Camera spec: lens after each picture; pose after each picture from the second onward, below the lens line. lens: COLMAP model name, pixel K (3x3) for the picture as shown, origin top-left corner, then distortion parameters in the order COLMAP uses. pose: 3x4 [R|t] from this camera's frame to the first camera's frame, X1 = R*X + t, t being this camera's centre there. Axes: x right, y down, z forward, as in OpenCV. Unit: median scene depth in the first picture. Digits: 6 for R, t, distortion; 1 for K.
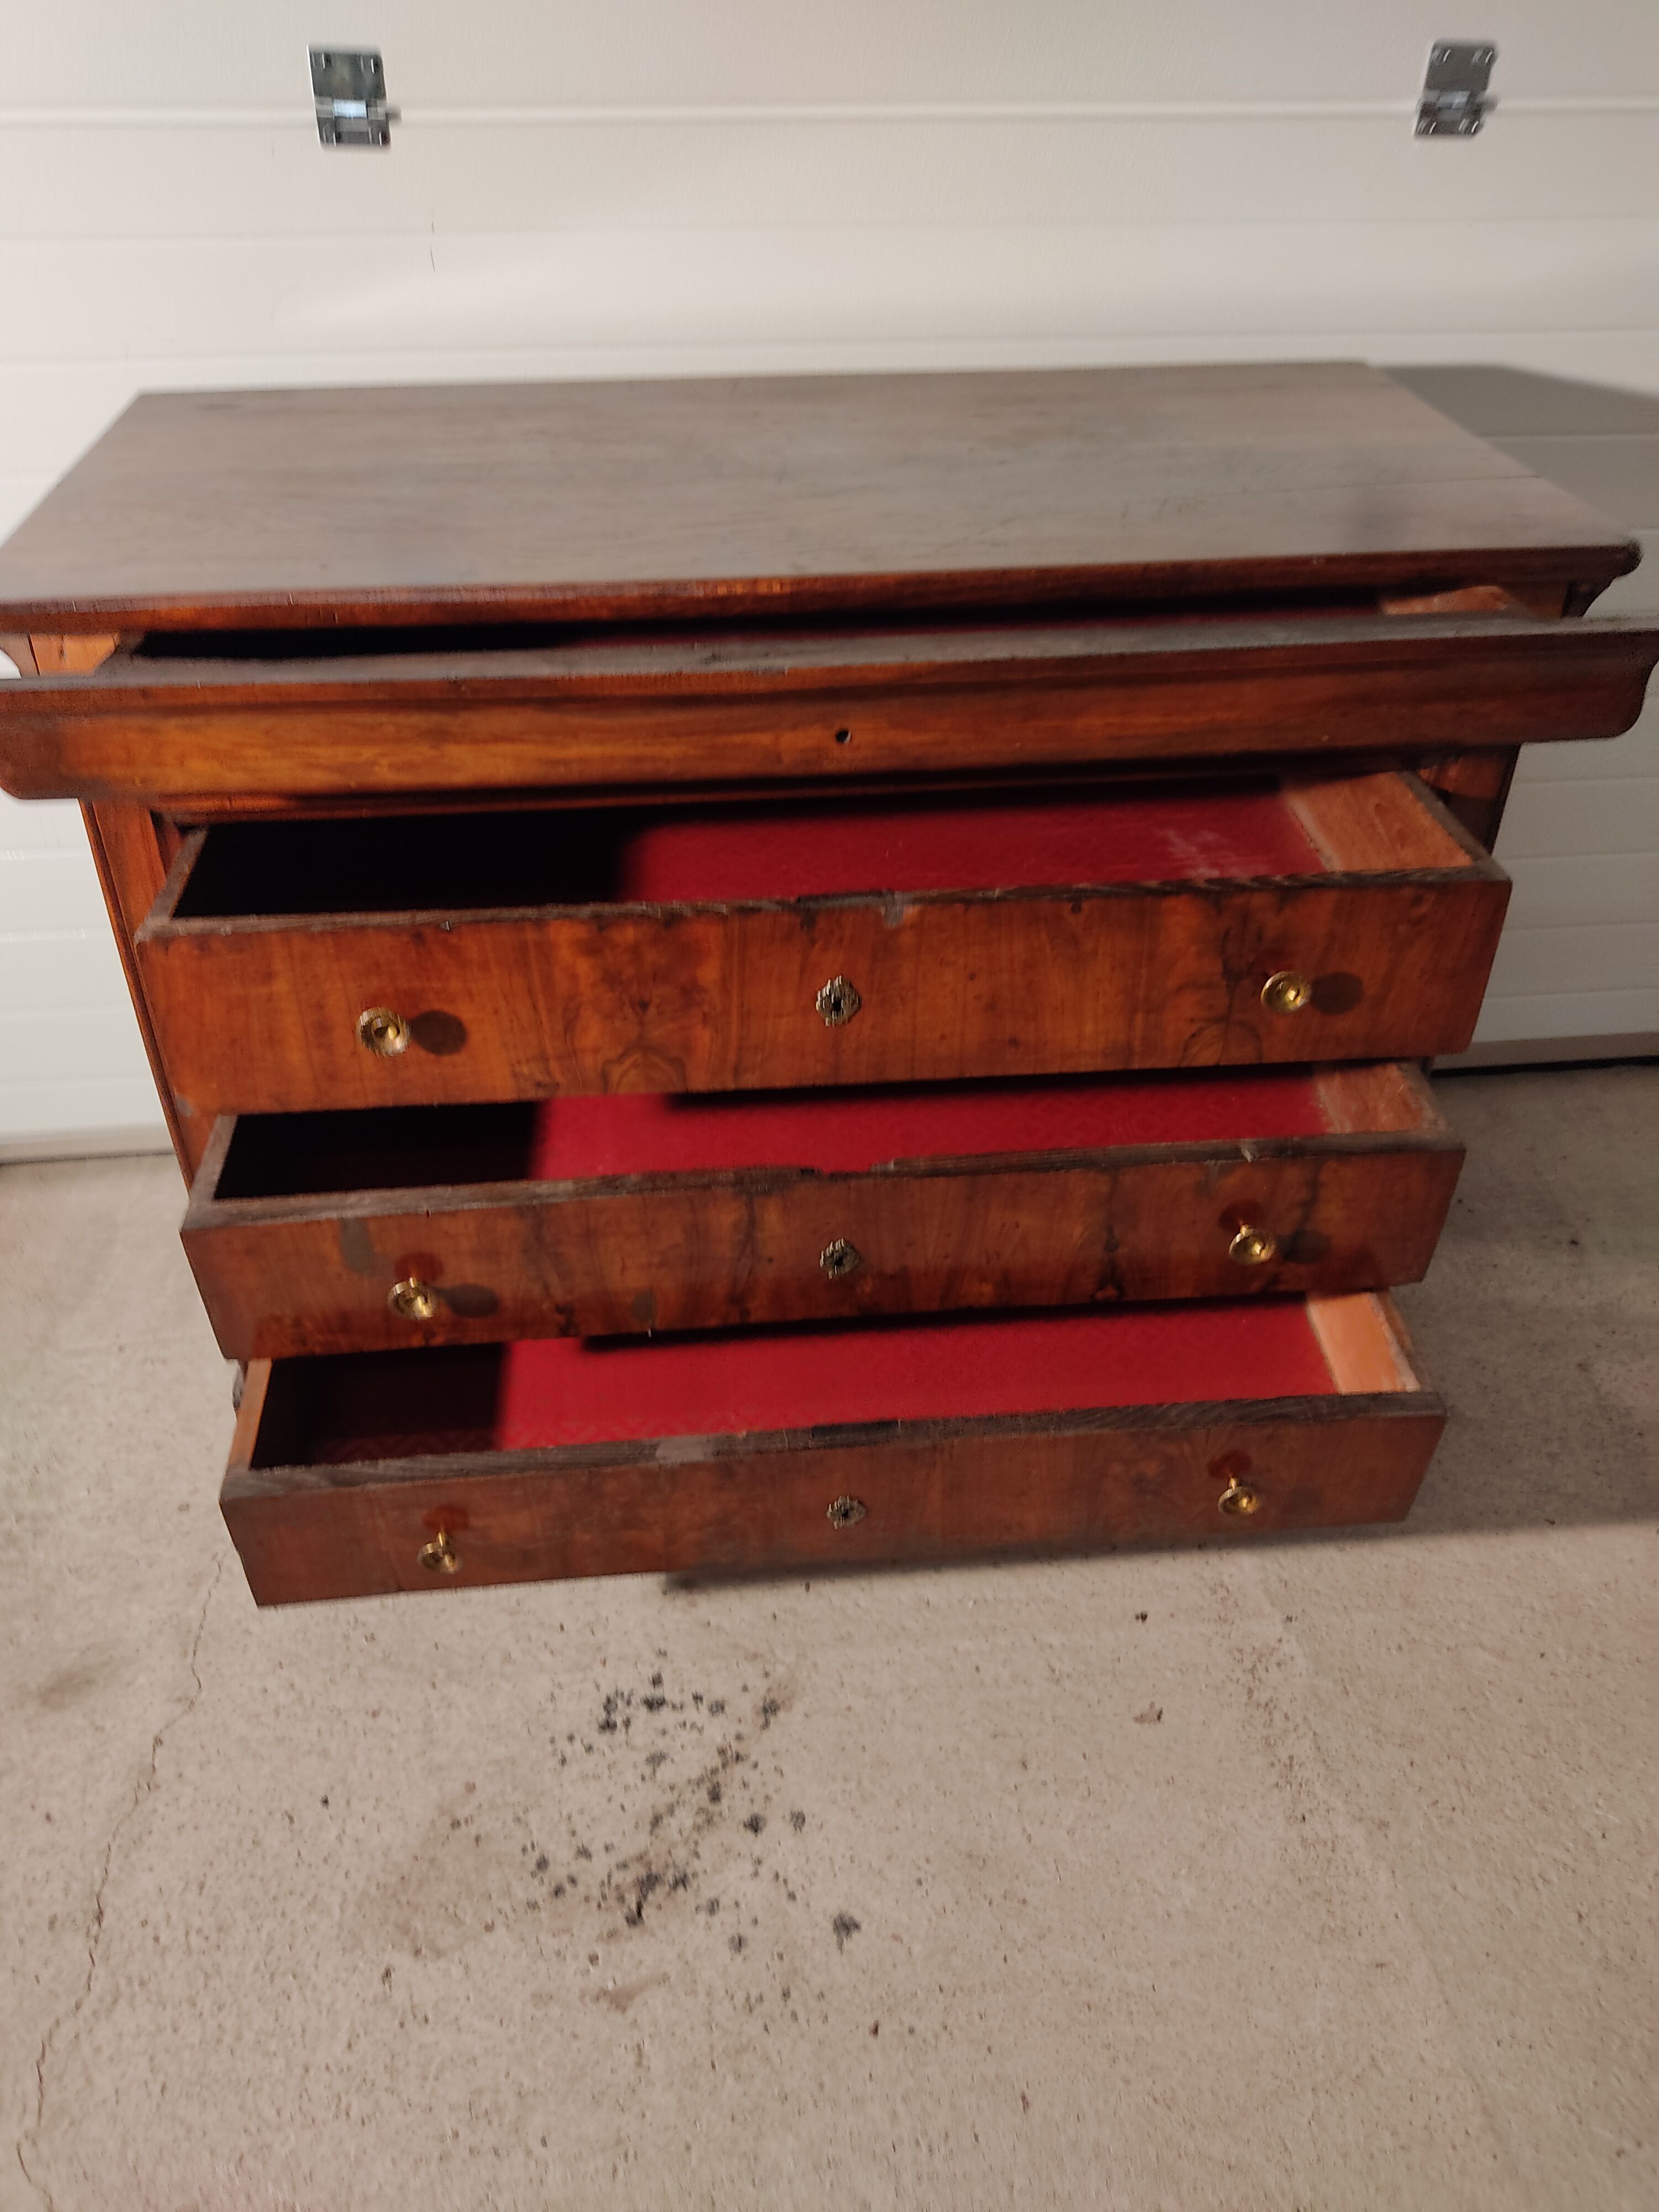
lens RADIAL K [[1659.2, 0, 829.5], [0, 1659.2, 1106.0], [0, 0, 1]] dist [0.091758, -0.174134]
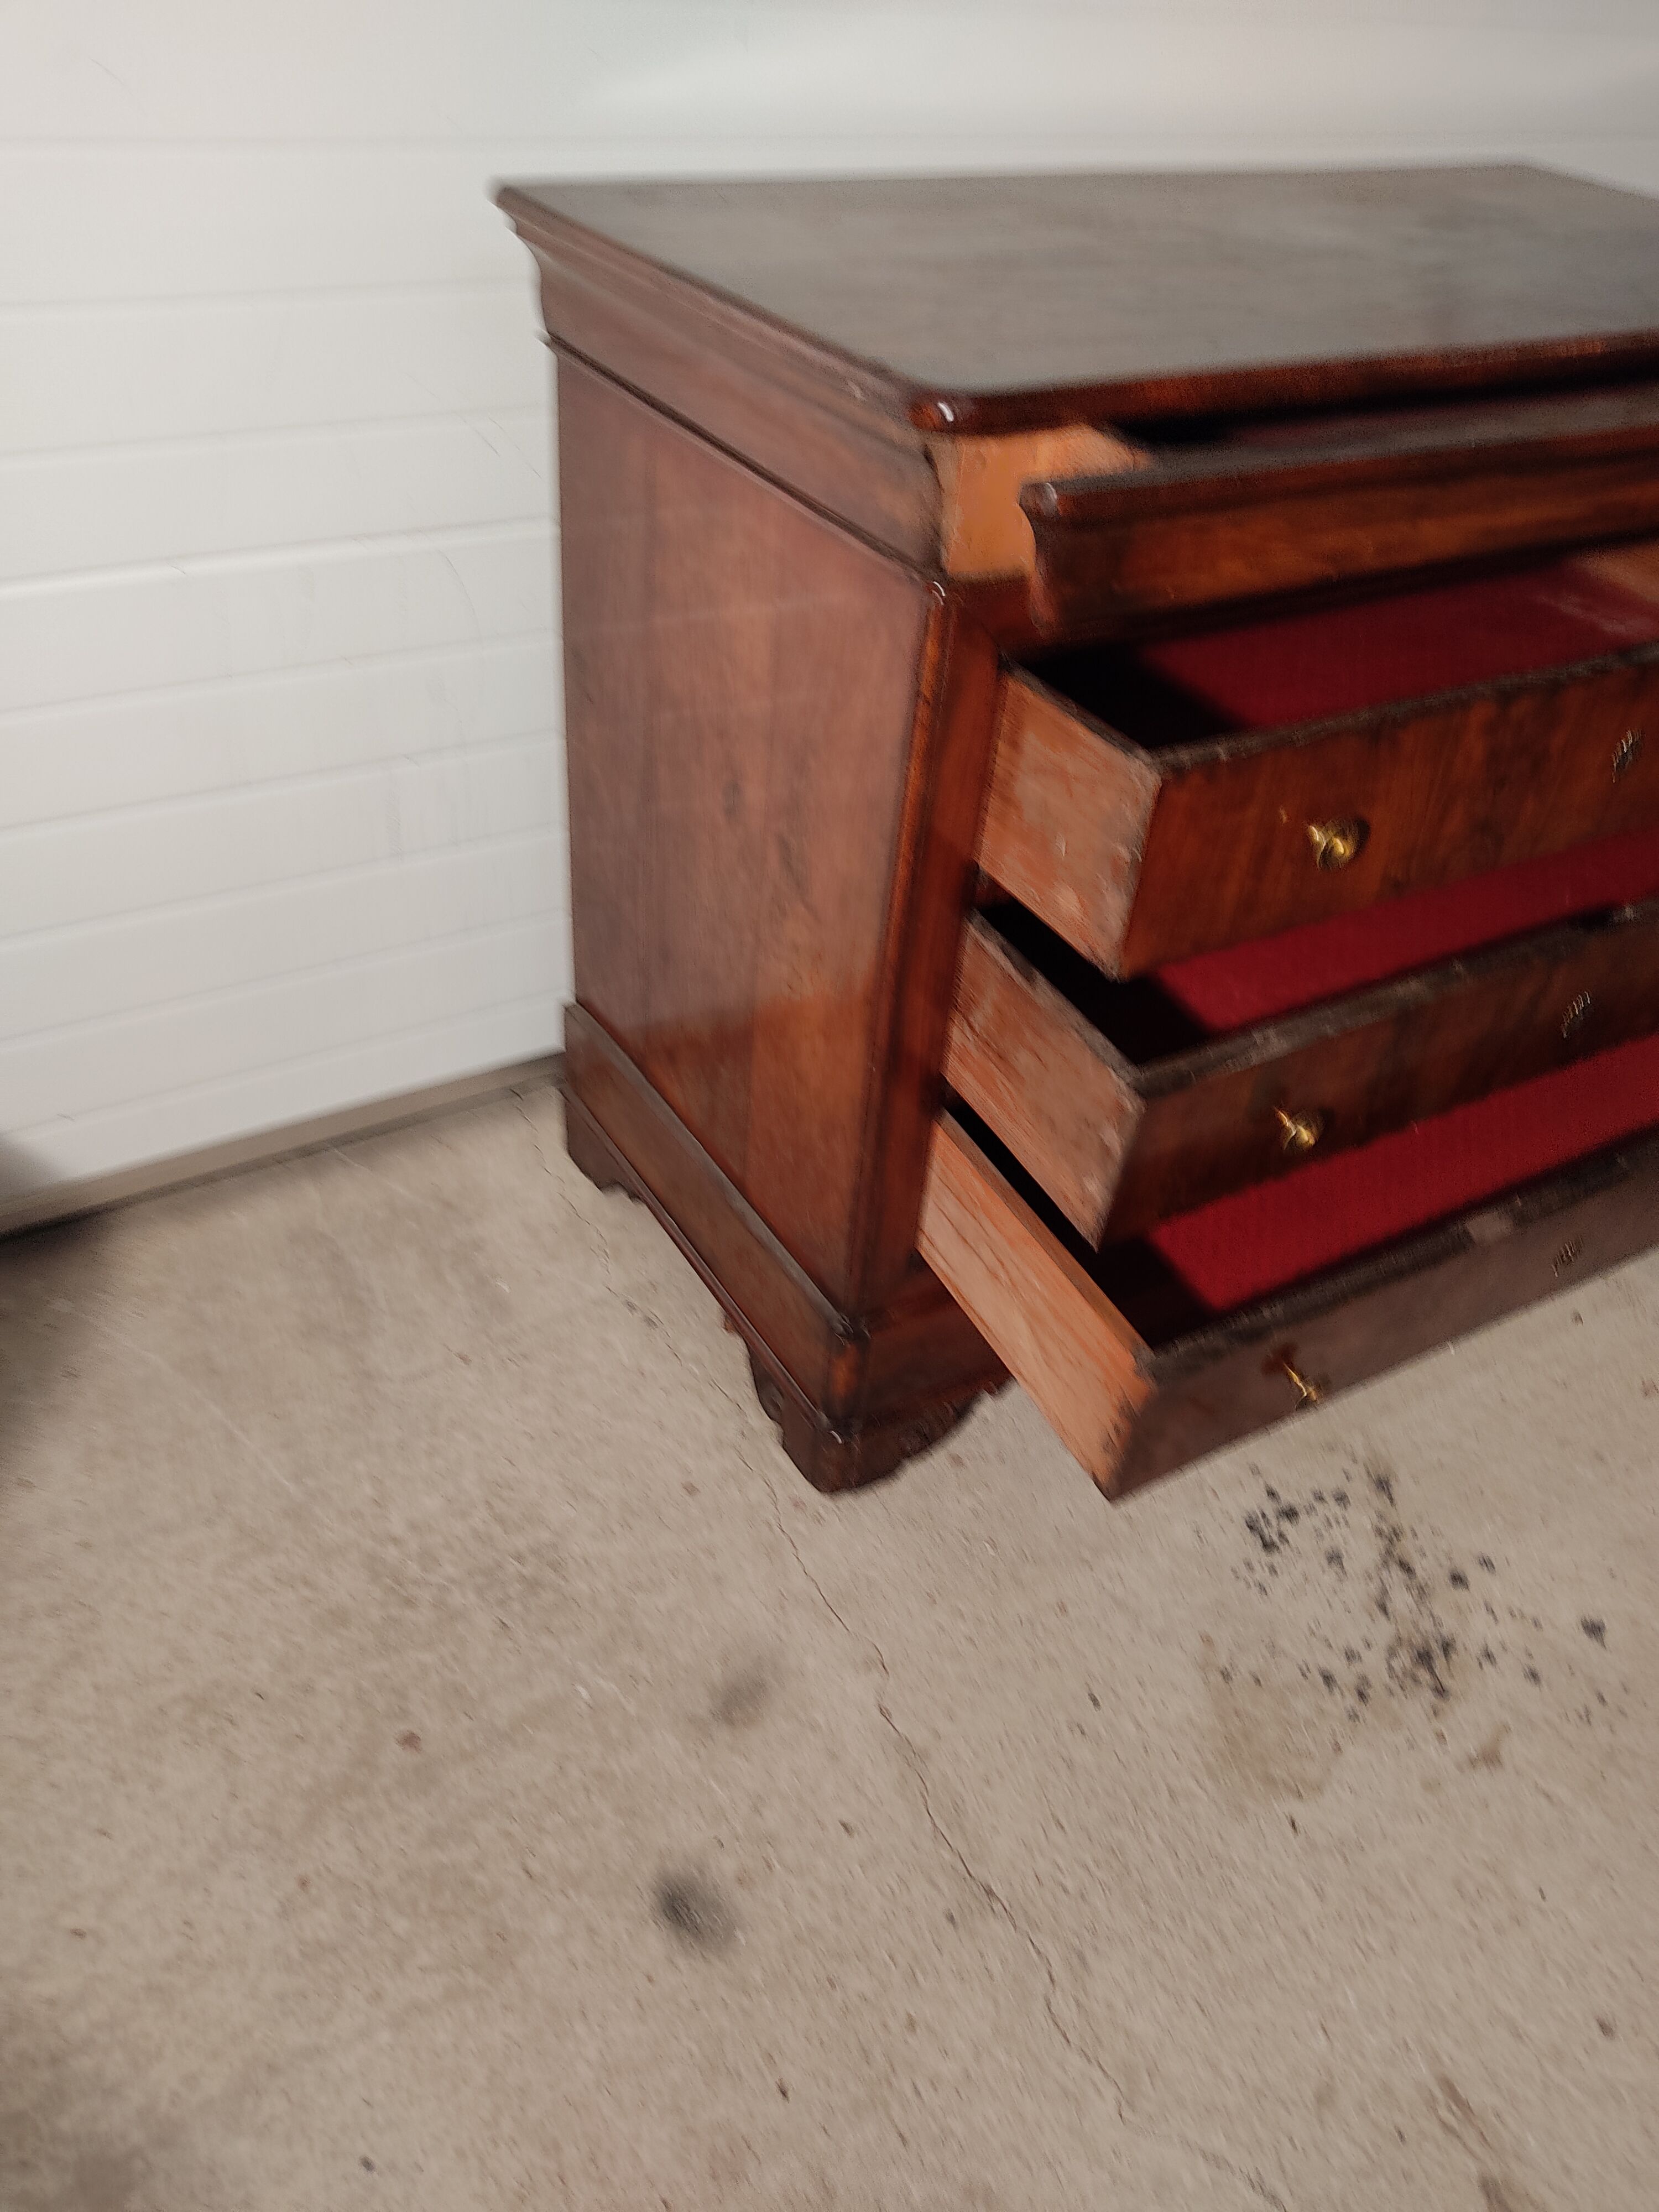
lens RADIAL K [[1659.2, 0, 829.5], [0, 1659.2, 1106.0], [0, 0, 1]] dist [0.091758, -0.174134]
pose [[0.900282, -0.211316, 0.380575, -0.746614], [0.189456, 0.977332, 0.094494, -0.035609], [-0.391916, -0.012969, 0.919909, 0.194637]]
